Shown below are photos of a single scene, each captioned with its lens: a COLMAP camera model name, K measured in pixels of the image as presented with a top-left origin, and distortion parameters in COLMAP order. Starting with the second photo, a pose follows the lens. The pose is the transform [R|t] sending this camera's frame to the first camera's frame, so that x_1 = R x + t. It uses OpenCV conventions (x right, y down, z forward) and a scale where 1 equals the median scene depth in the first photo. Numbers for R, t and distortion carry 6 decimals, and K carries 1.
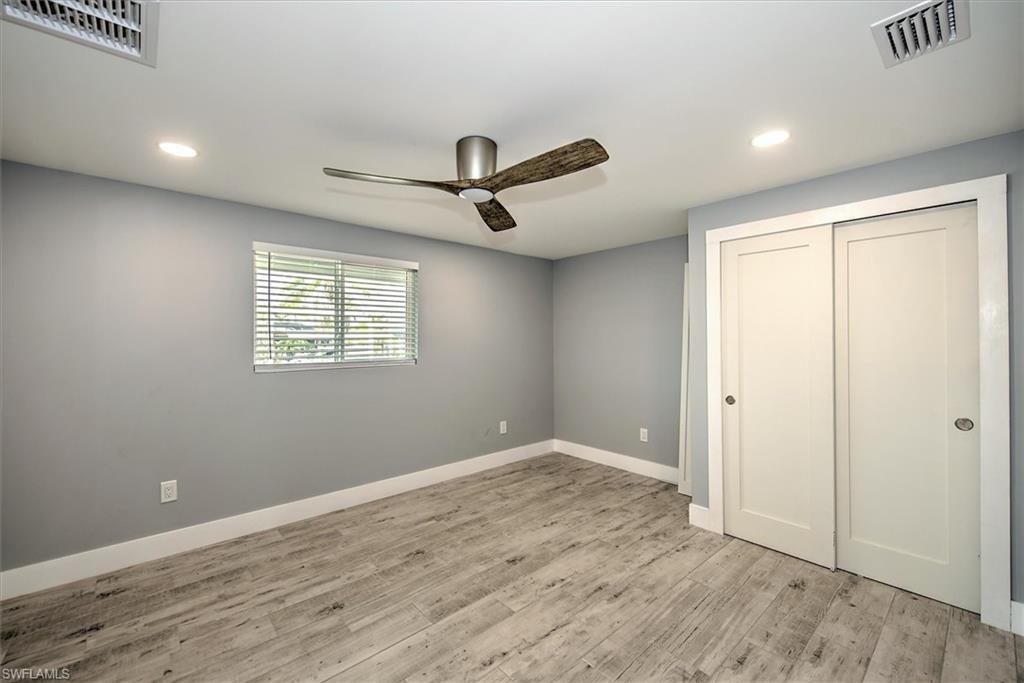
lens RADIAL K [[412.2, 0, 509.6], [0, 412.2, 339.6], [0, 0, 1]] dist [0.002349, -0.002725]
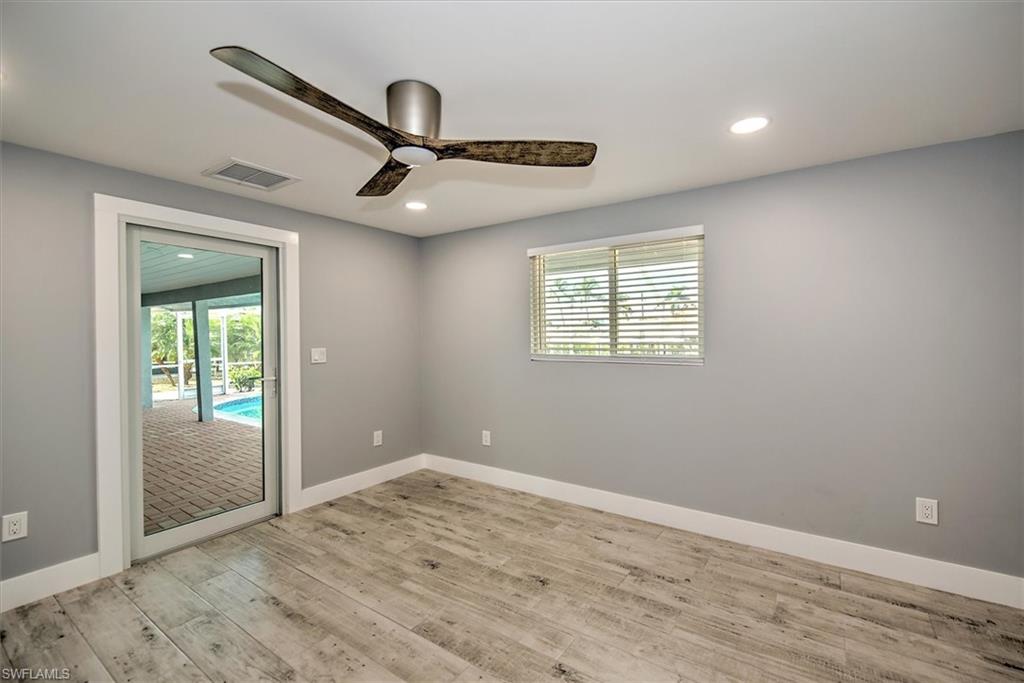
lens RADIAL K [[412.2, 0, 509.6], [0, 412.2, 339.6], [0, 0, 1]] dist [0.002349, -0.002725]
pose [[0.273861, 0.020422, -0.961552, 0.550538], [-0.000656, 0.999778, 0.021048, 0.000041], [0.961769, -0.005133, 0.273814, 0.682699]]
